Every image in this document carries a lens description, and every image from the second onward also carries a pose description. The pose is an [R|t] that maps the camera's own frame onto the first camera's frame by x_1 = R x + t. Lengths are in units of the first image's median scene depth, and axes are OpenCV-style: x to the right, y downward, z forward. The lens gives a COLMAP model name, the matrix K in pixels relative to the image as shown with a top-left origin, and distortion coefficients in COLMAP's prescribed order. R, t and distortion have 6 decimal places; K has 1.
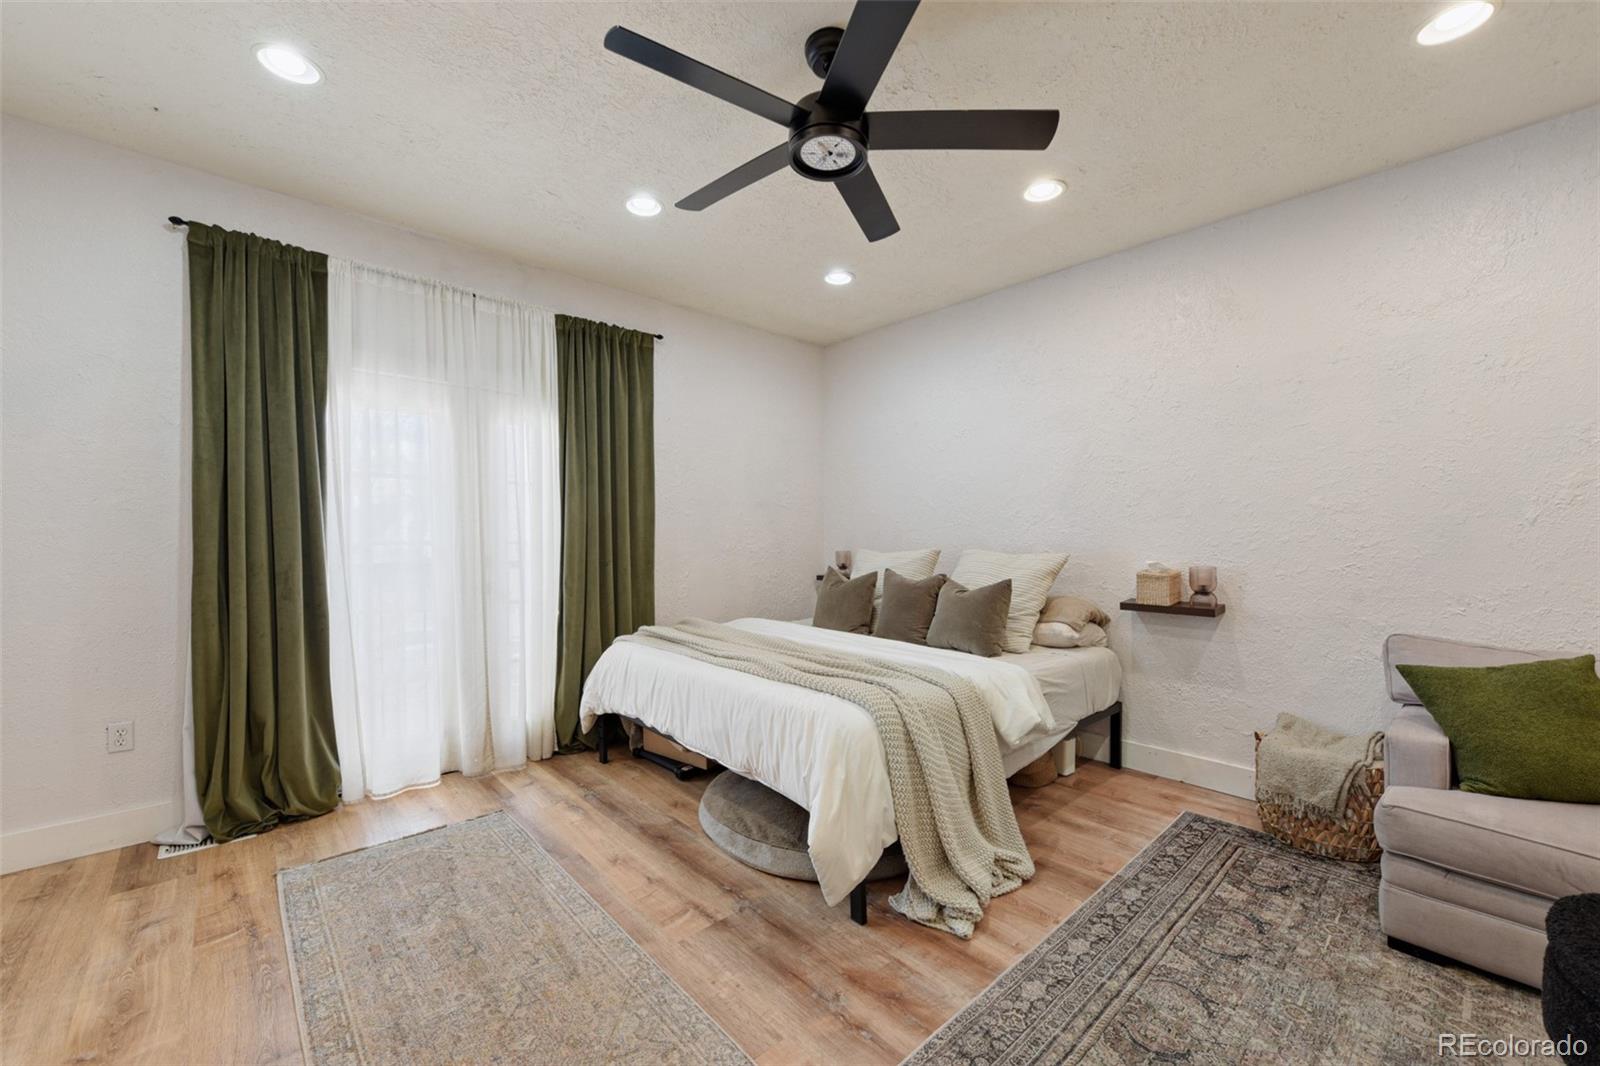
lens RADIAL K [[644.1, 0, 814.0], [0, 644.1, 547.9], [0, 0, 1]] dist [0.004467, -0.000125]
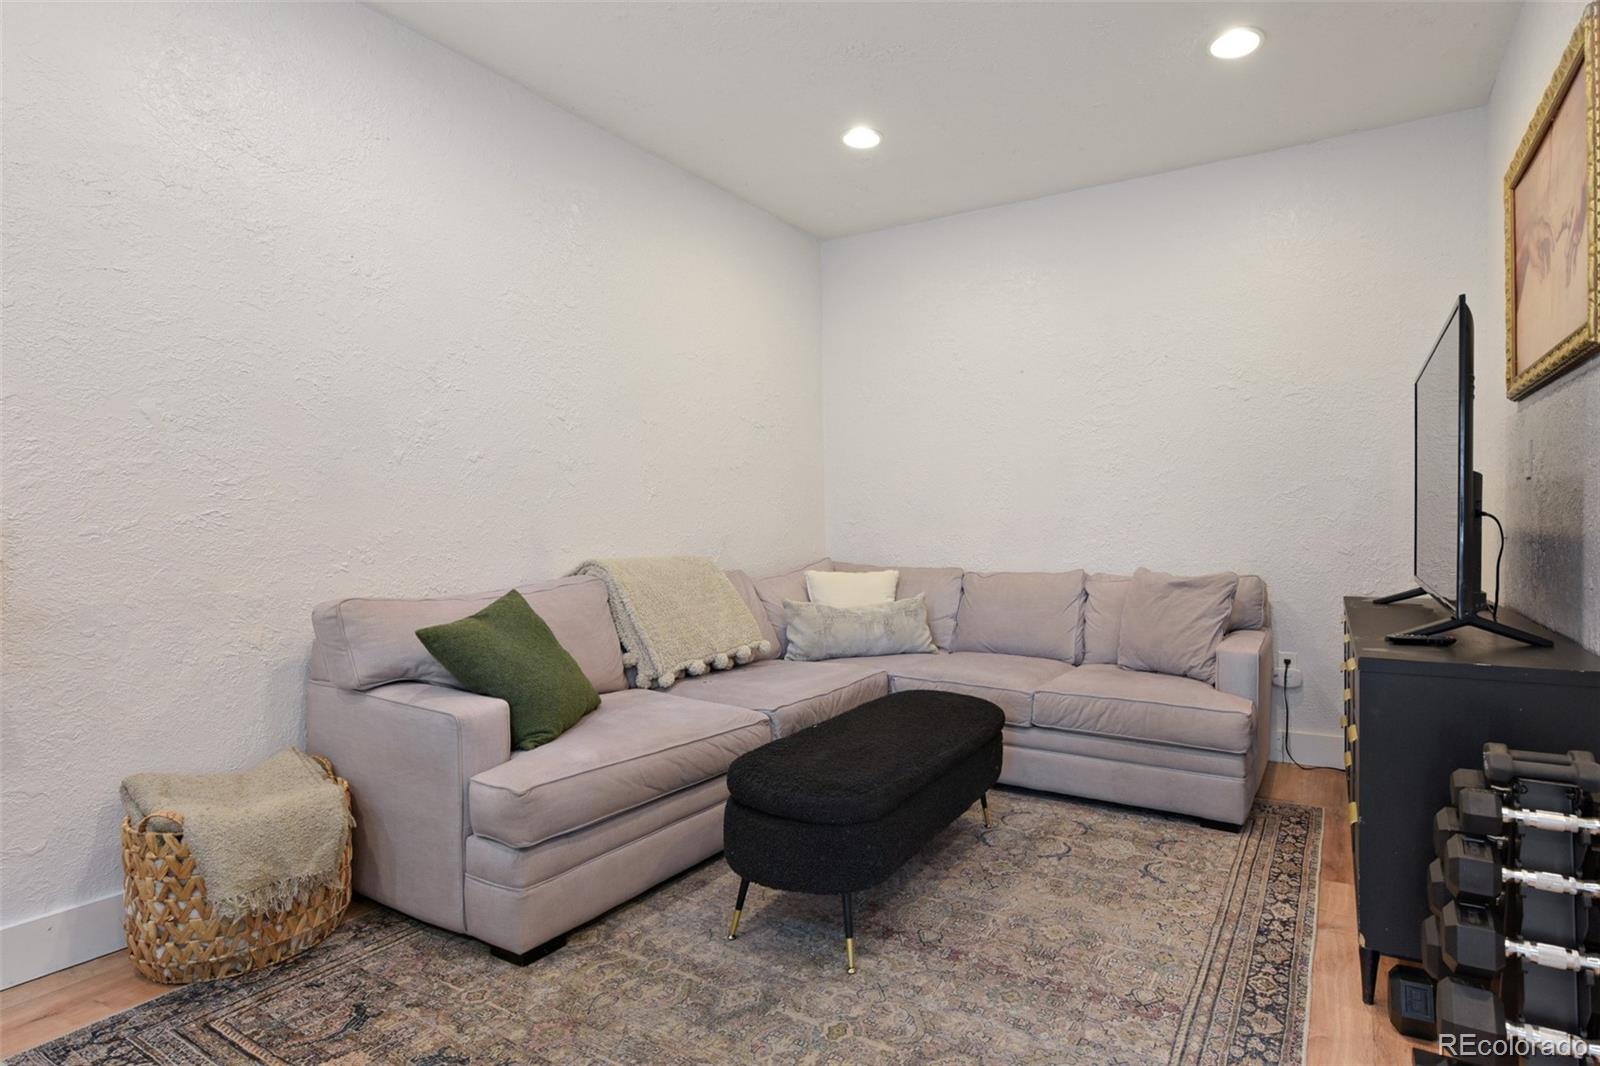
lens RADIAL K [[851.9, 0, 805.1], [0, 851.9, 537.2], [0, 0, 1]] dist [0.001422, -0.000045]
pose [[-0.293859, -0.006538, 0.955826, -0.189518], [0.021552, 0.999677, 0.013464, 0.062738], [-0.955606, 0.024557, -0.293623, 0.809572]]
